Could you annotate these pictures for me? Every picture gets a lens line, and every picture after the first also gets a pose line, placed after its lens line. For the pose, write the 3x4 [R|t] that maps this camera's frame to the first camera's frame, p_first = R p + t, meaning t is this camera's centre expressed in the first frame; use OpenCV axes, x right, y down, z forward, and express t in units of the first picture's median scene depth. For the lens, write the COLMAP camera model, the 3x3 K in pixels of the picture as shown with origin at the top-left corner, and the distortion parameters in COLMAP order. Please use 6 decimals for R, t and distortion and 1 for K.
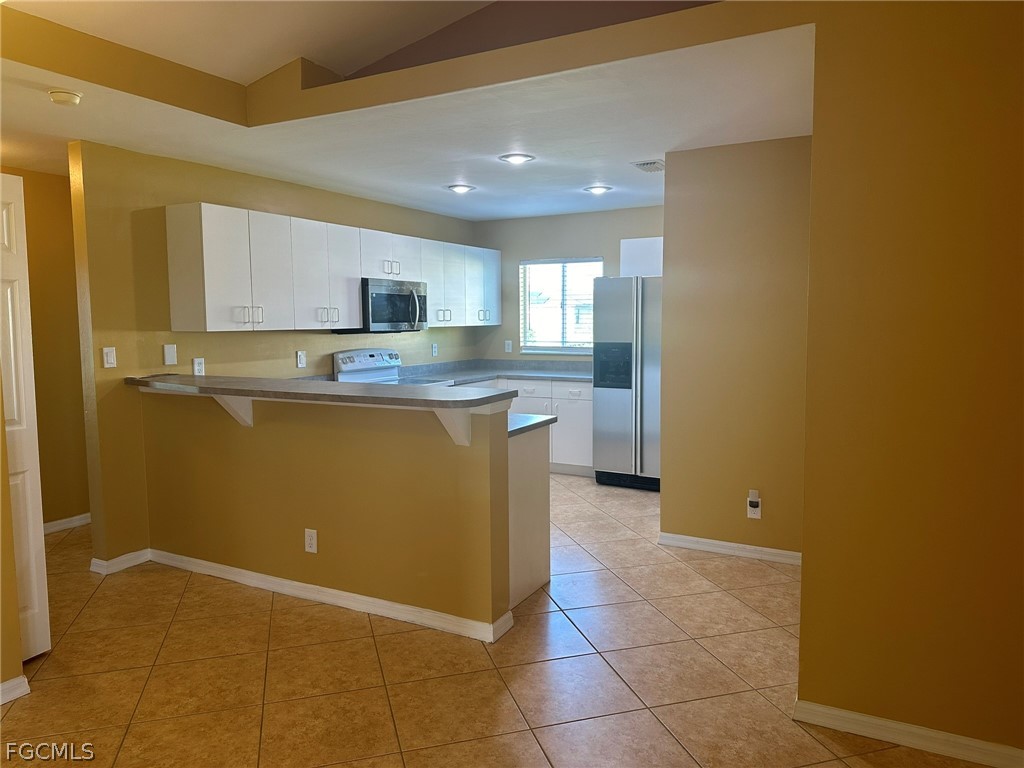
lens RADIAL K [[723.3, 0, 505.7], [0, 723.3, 378.1], [0, 0, 1]] dist [0.046349, -0.053353]
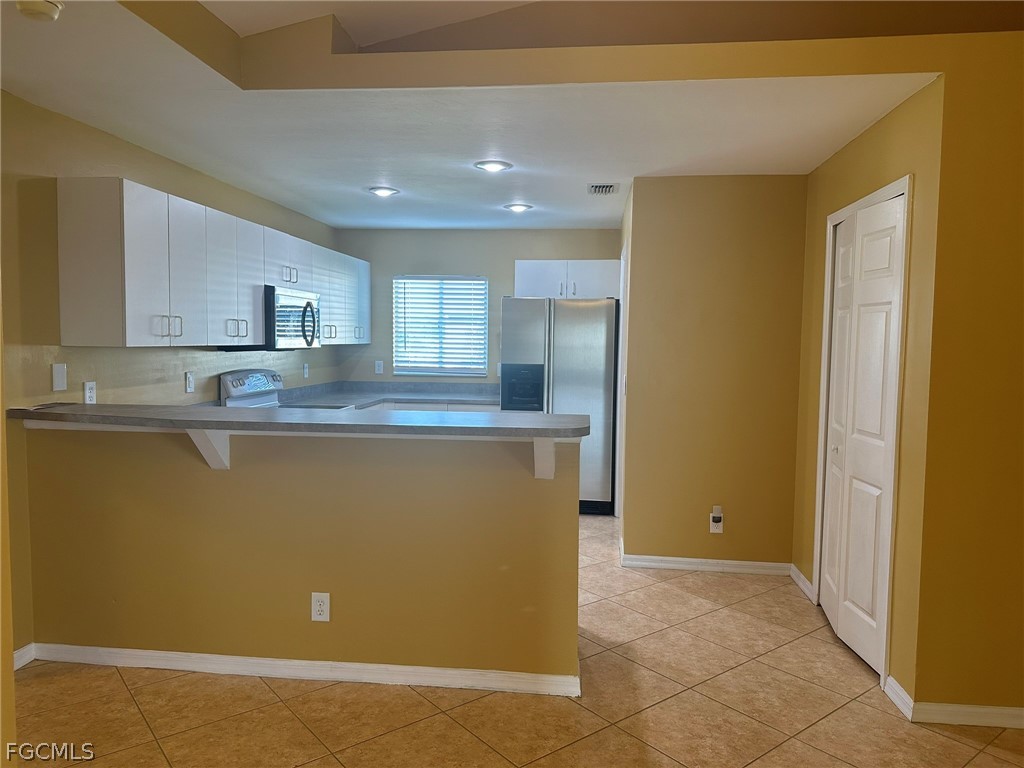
lens RADIAL K [[723.3, 0, 516.6], [0, 723.3, 385.5], [0, 0, 1]] dist [0.046349, -0.053353]
pose [[0.923485, -0.004324, 0.383610, -0.315793], [0.011309, 0.999809, -0.015955, -0.006303], [-0.383467, 0.019072, 0.923357, 0.135114]]
